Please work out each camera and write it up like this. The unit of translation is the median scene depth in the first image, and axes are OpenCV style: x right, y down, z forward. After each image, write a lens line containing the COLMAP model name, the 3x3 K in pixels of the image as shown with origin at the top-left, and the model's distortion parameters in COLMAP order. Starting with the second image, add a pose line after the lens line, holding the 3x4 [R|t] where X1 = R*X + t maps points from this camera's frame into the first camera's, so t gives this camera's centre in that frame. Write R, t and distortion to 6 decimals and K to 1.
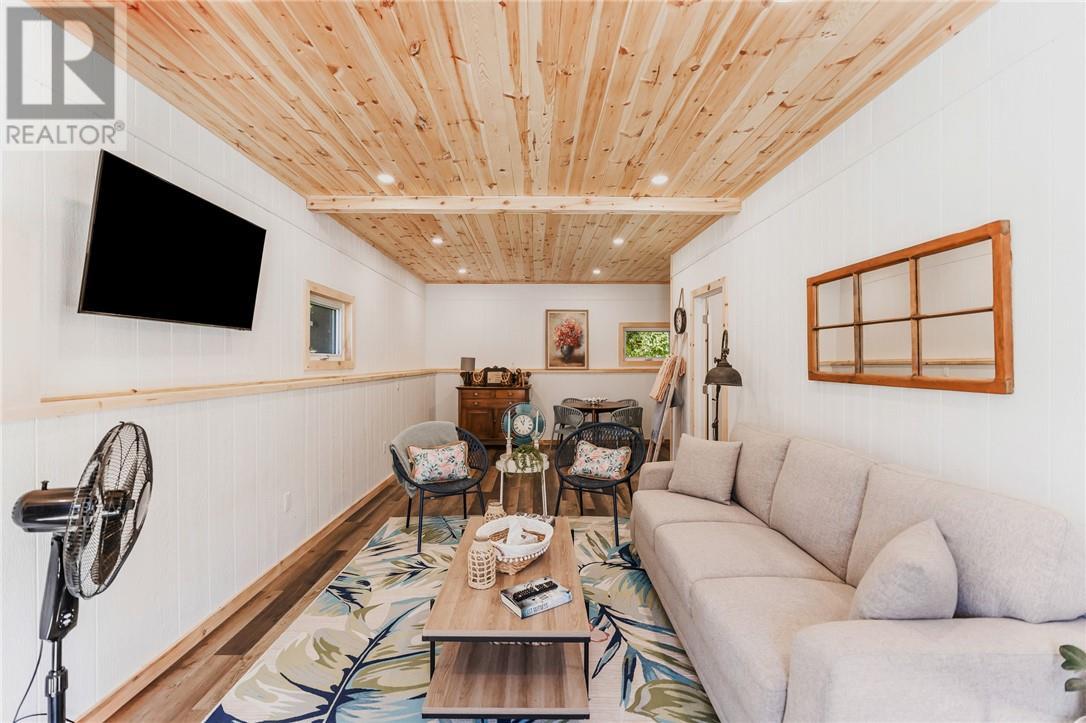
lens RADIAL K [[469.5, 0, 547.3], [0, 469.5, 363.0], [0, 0, 1]] dist [-0.013922, 0.009314]
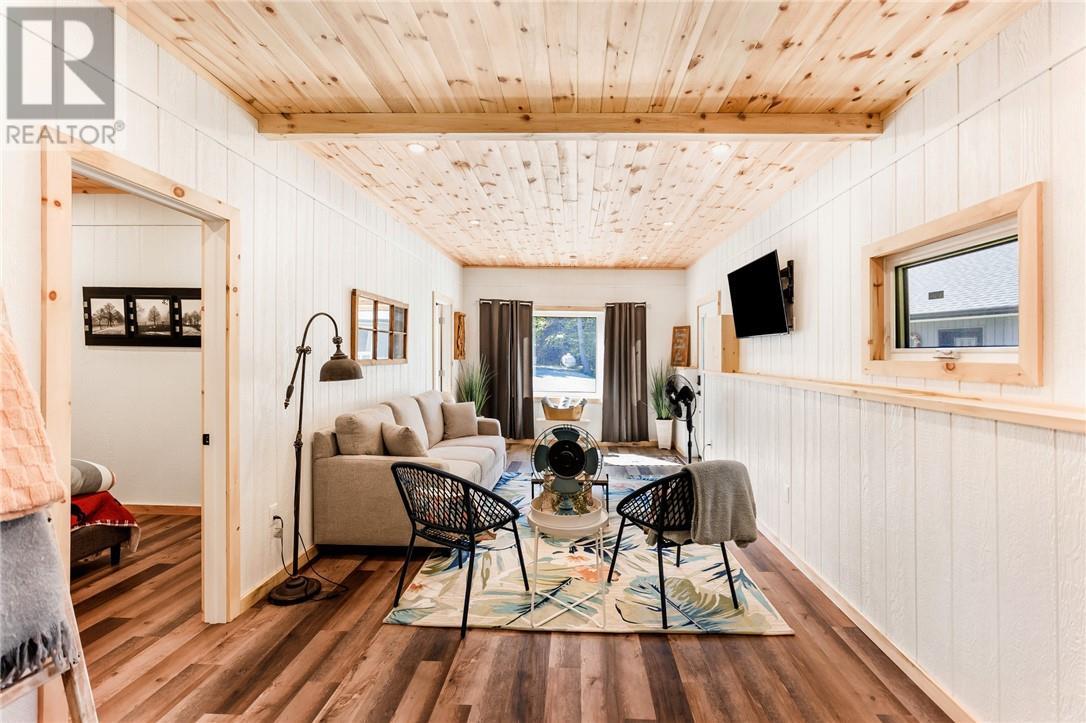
lens RADIAL K [[469.5, 0, 547.3], [0, 469.5, 363.0], [0, 0, 1]] dist [-0.013922, 0.009314]
pose [[-0.996095, -0.024370, 0.084855, -0.082559], [-0.022586, 0.999504, 0.021925, -0.017387], [-0.085347, 0.019923, -0.996152, 1.960963]]
